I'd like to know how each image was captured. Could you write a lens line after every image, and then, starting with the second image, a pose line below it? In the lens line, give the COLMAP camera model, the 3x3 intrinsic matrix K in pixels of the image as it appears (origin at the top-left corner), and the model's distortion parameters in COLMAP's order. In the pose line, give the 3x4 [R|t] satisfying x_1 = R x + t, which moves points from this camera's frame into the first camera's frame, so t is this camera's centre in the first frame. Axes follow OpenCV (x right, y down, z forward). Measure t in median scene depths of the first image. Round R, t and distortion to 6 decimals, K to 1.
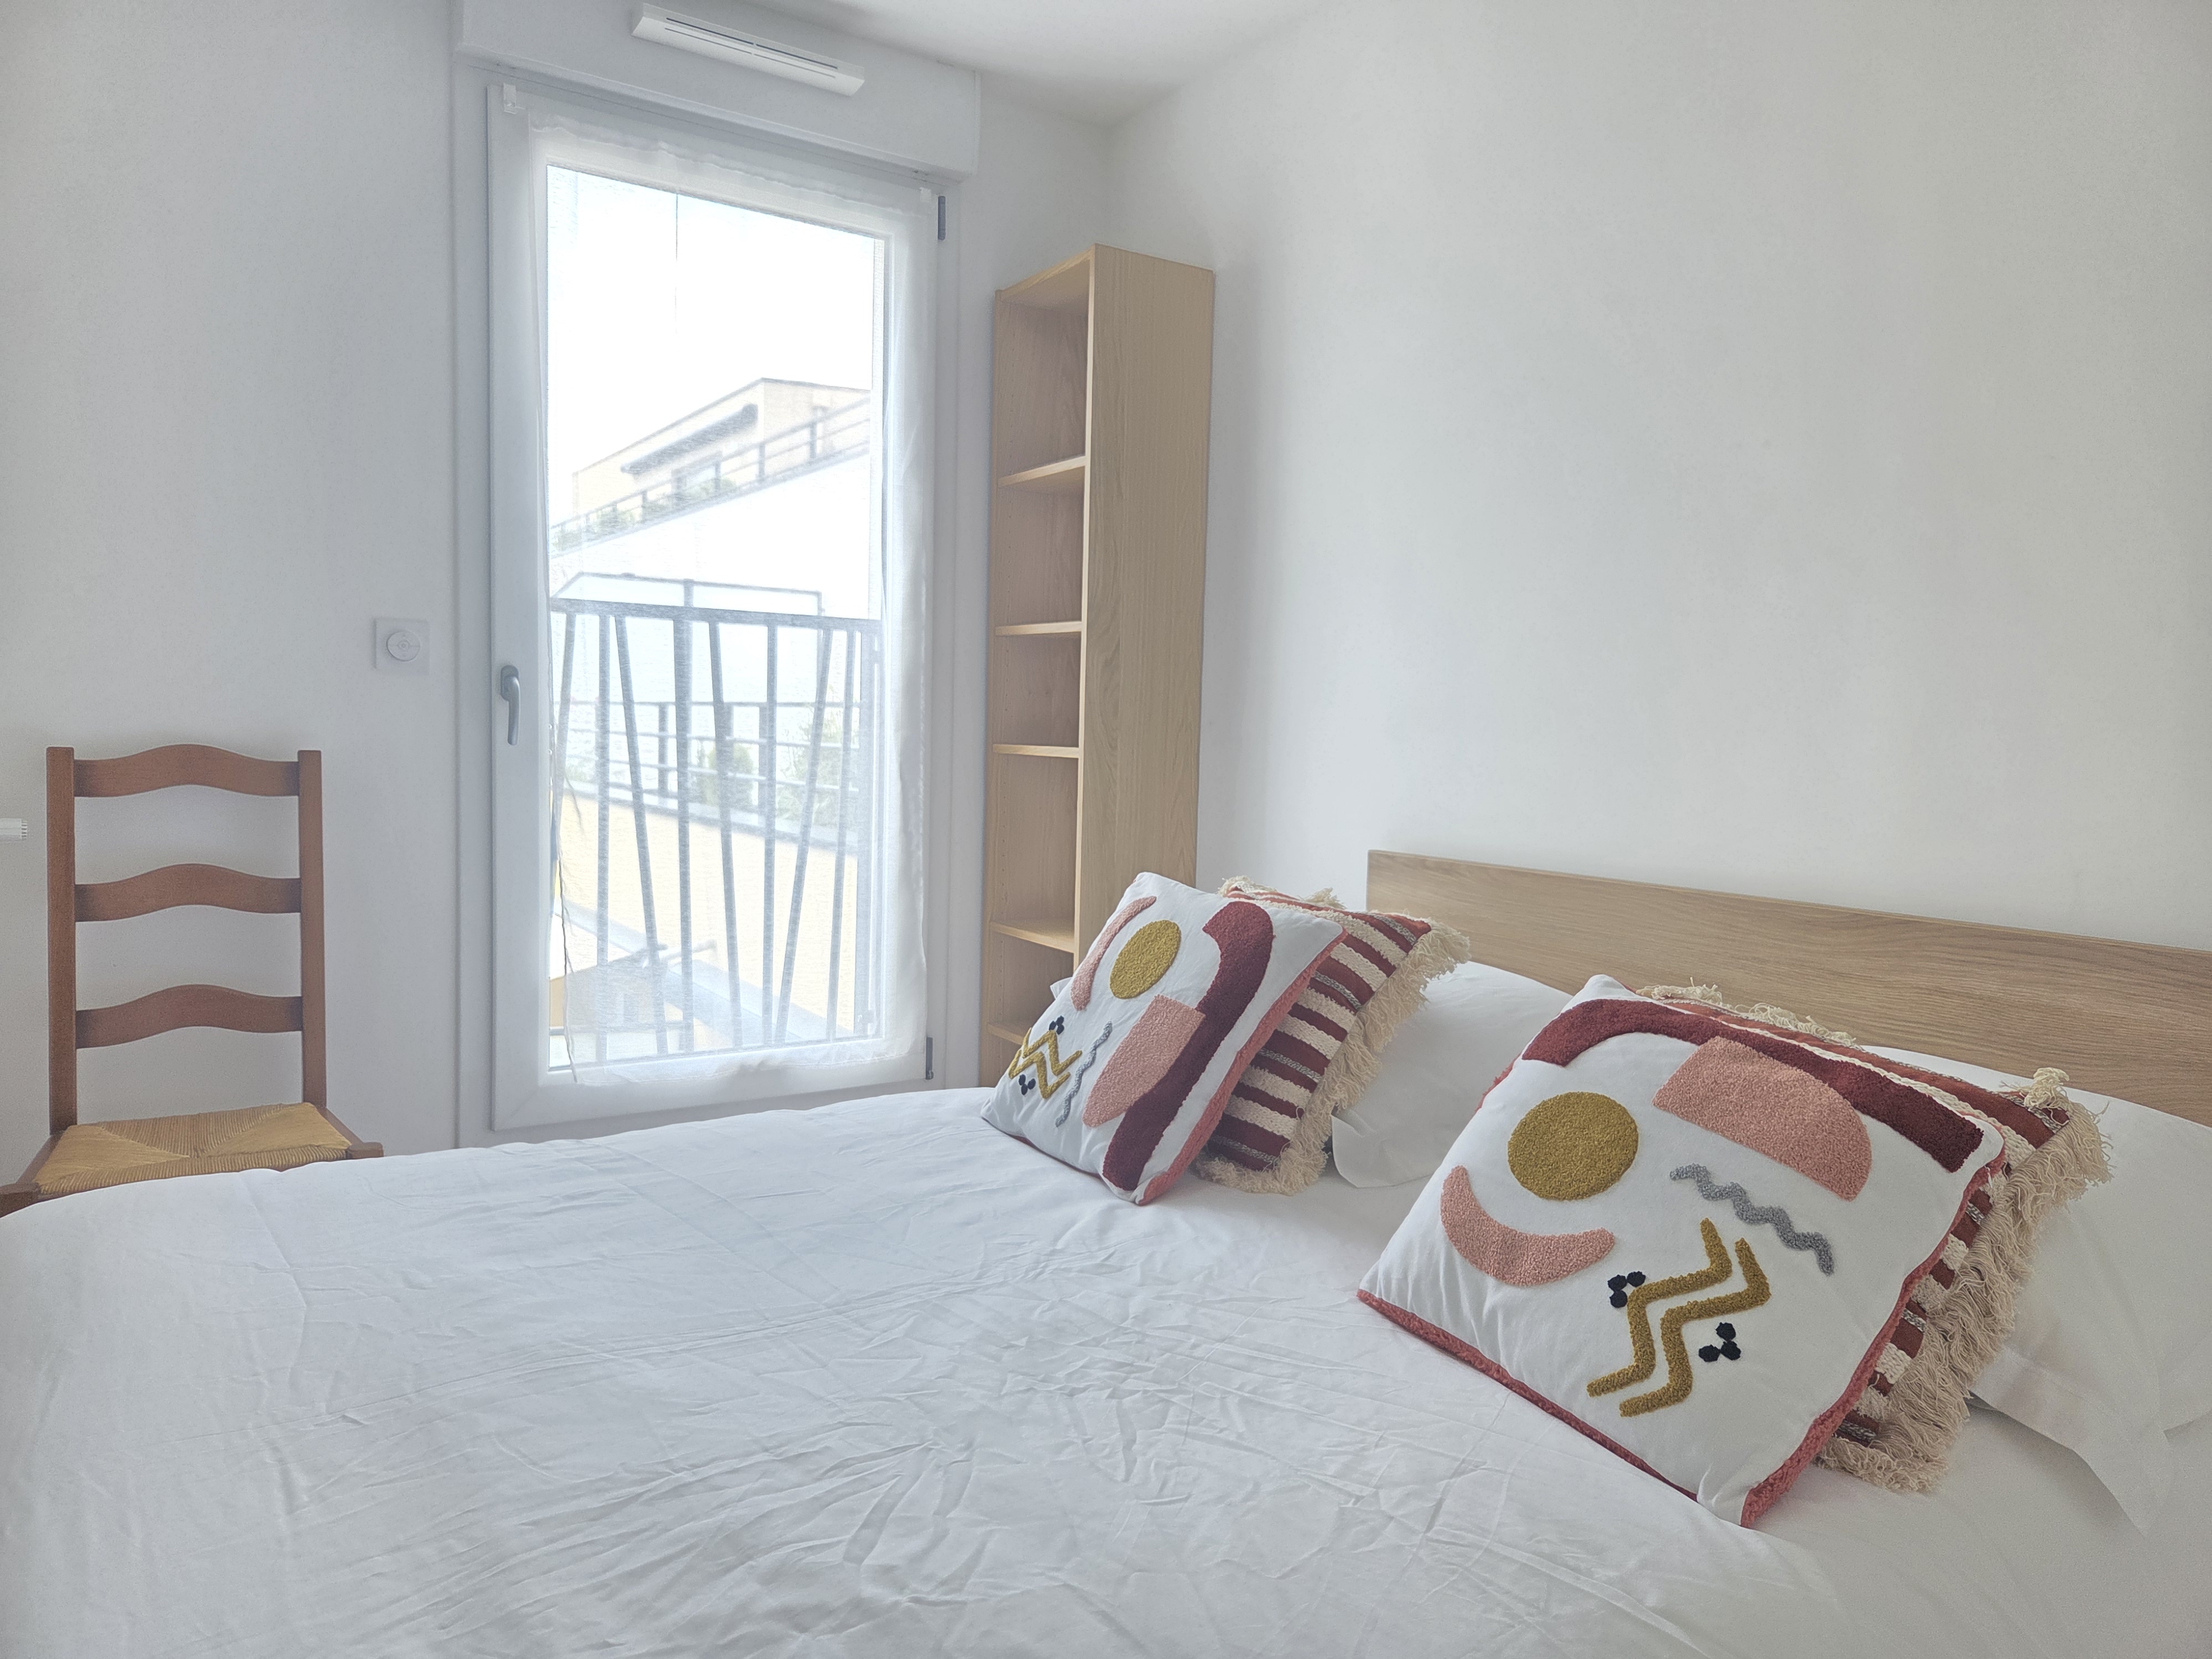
lens RADIAL K [[1491.4, 0, 1106.5], [0, 1491.4, 816.1], [0, 0, 1]] dist [0.060792, -0.061218]
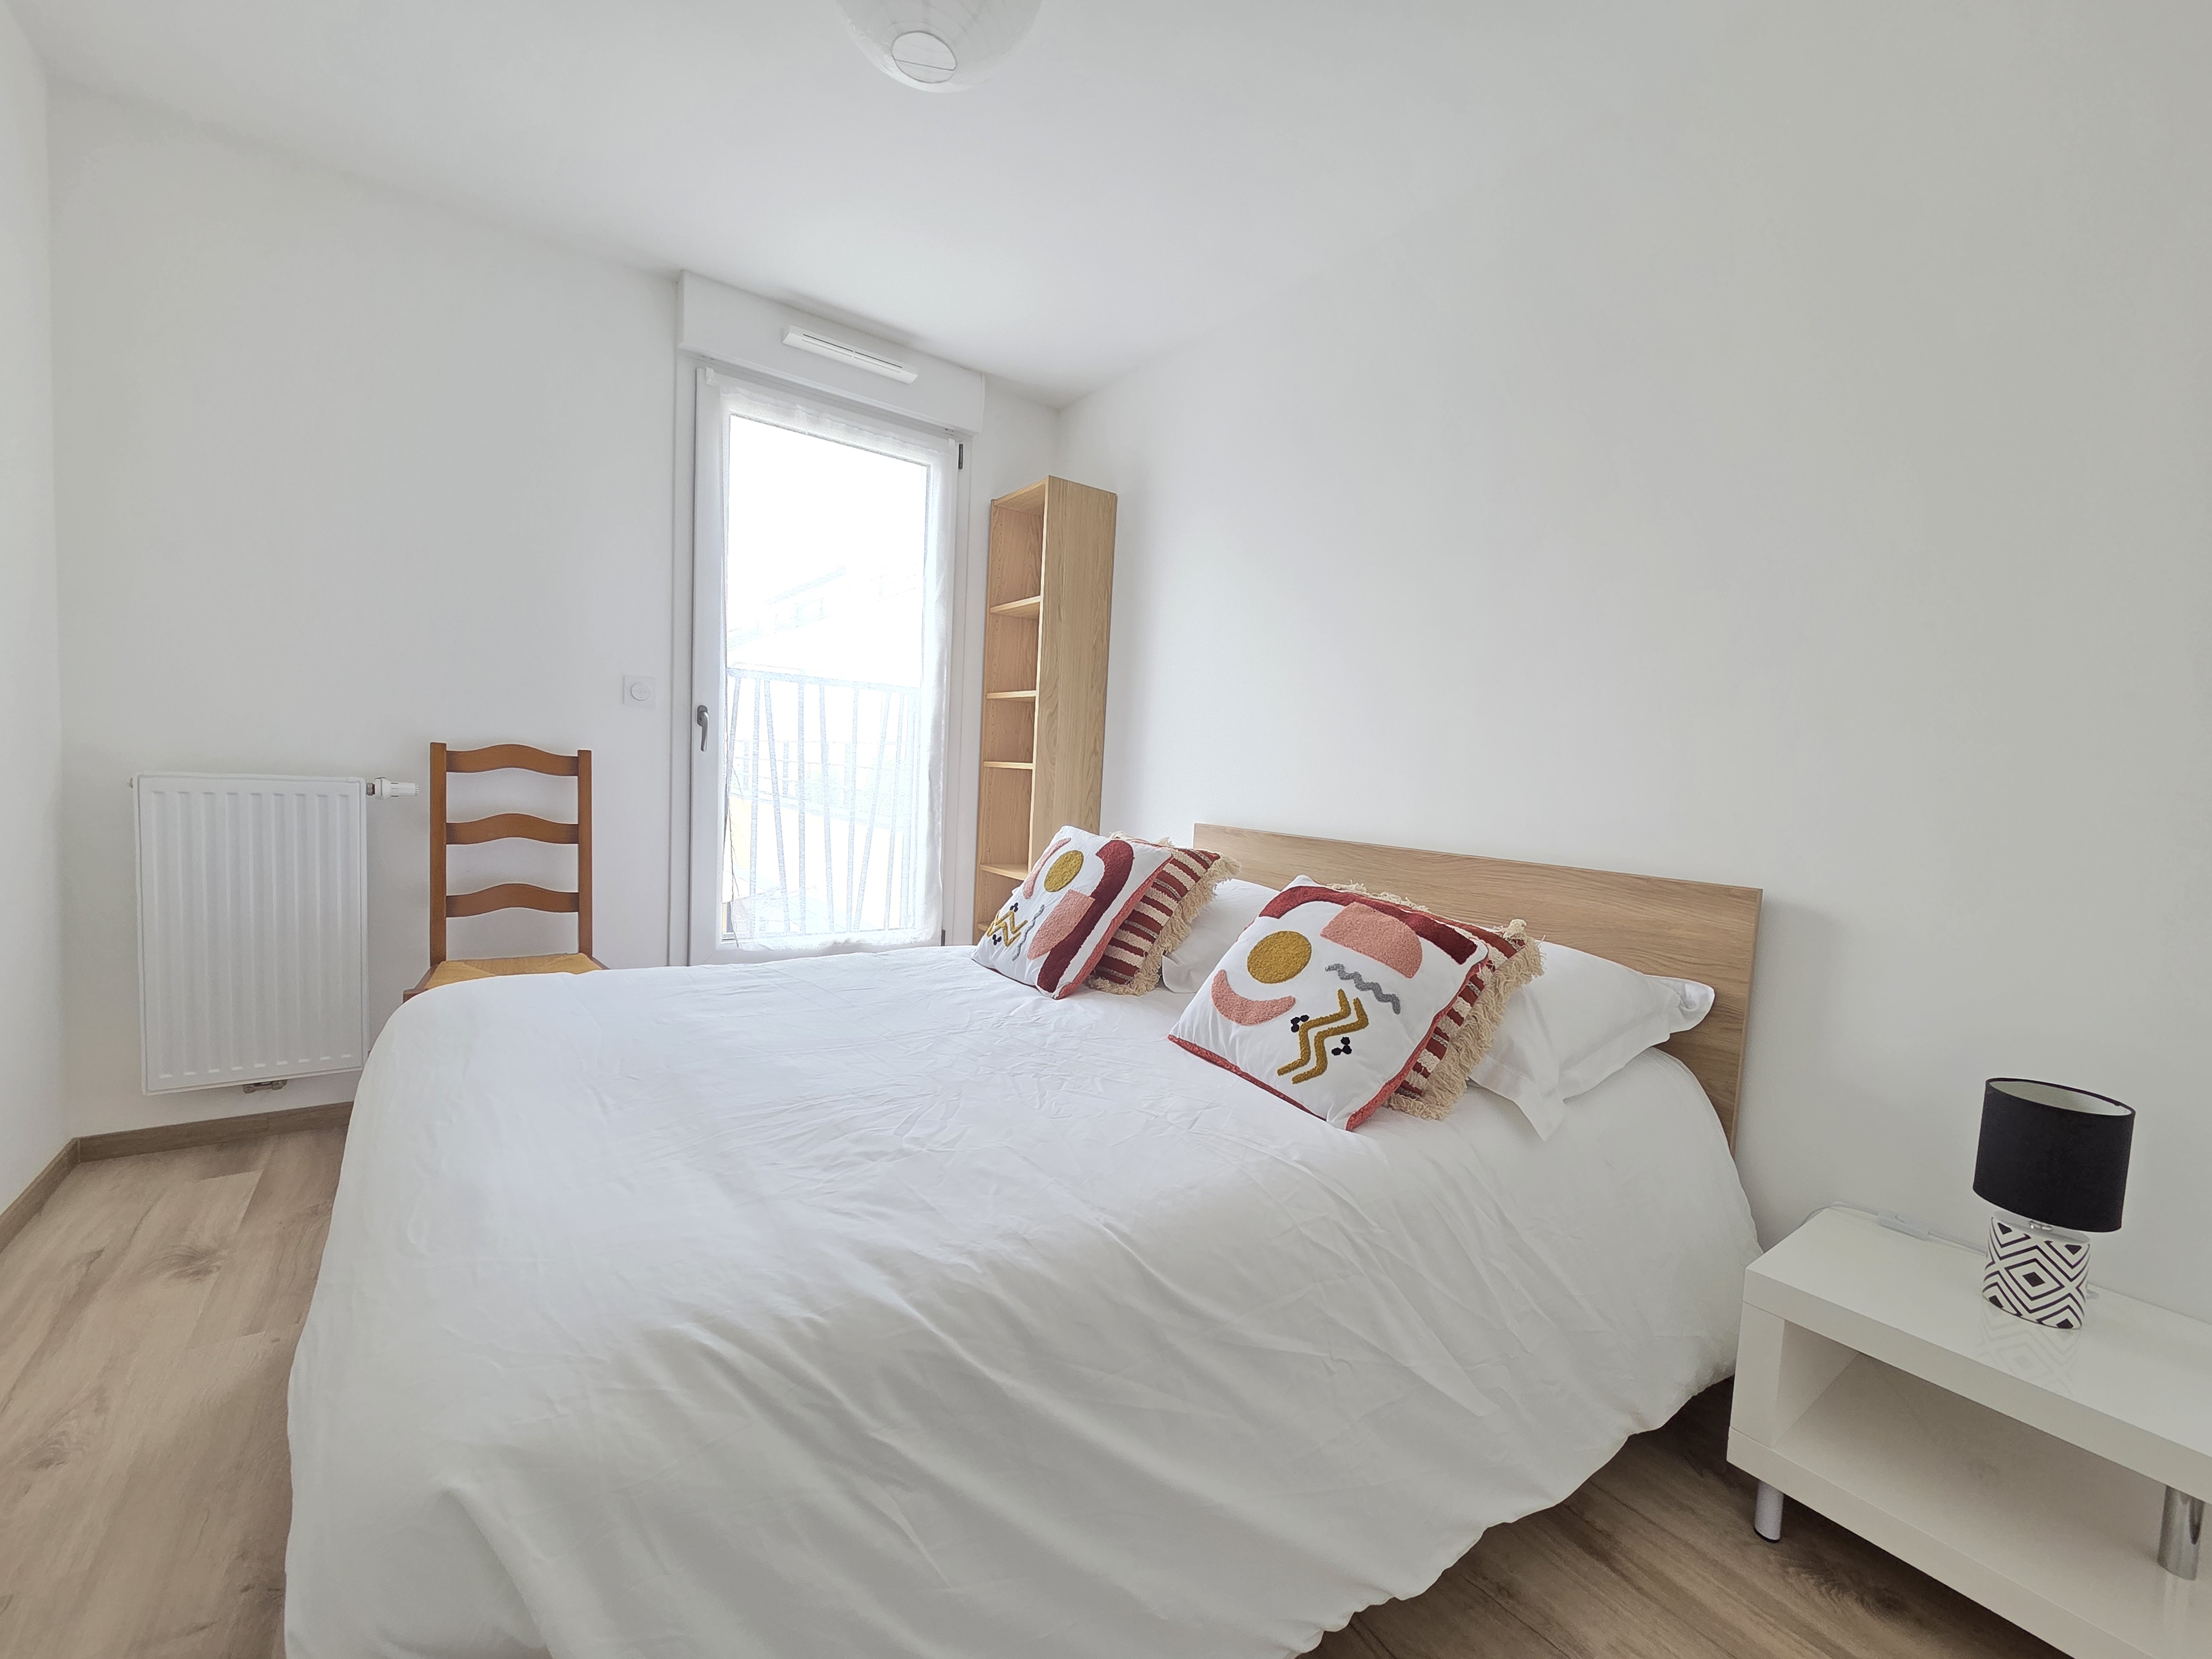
lens RADIAL K [[900.7, 0, 1109.8], [0, 900.7, 838.5], [0, 0, 1]] dist [0.005787, -0.002605]
pose [[0.997877, 0.022168, 0.061246, 0.014948], [-0.023163, 0.999610, 0.015586, 0.041451], [-0.060876, -0.016972, 0.998001, -0.102540]]
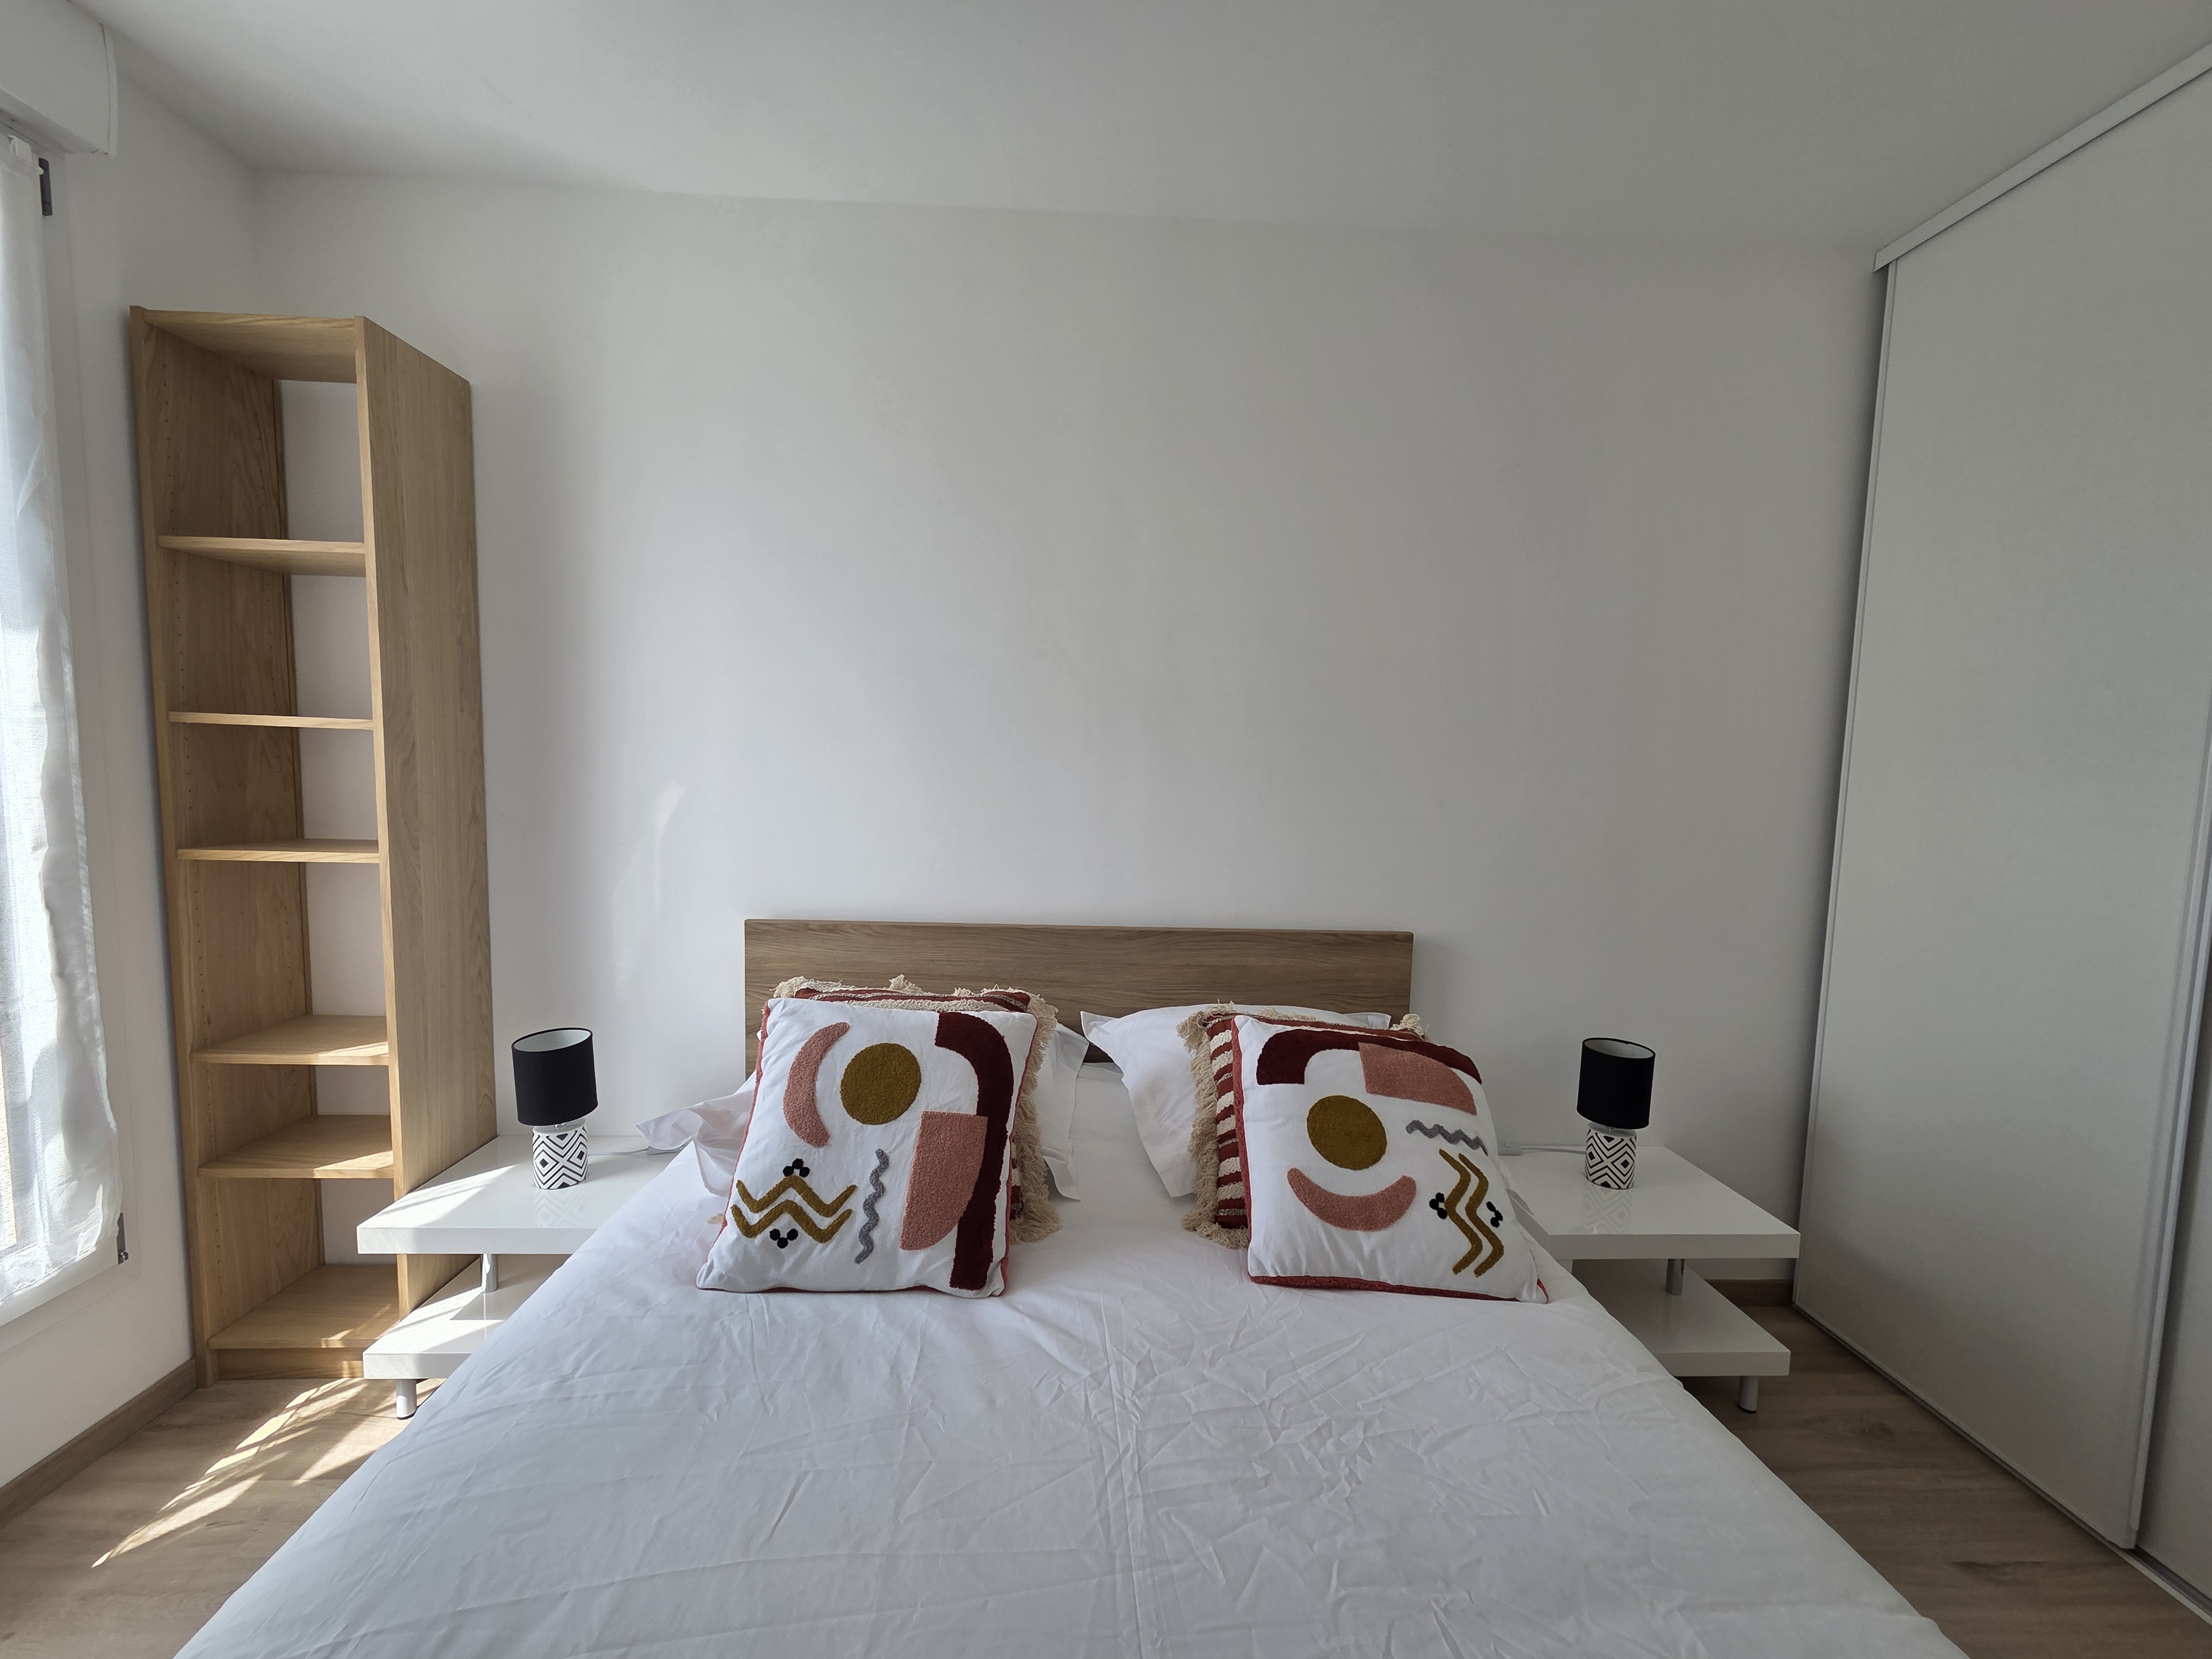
lens RADIAL K [[900.7, 0, 1109.8], [0, 900.7, 838.5], [0, 0, 1]] dist [0.005787, -0.002605]
pose [[0.505708, -0.086058, 0.858402, -0.493362], [0.038838, 0.996274, 0.077000, -0.145135], [-0.861830, -0.005601, 0.507166, 0.543344]]
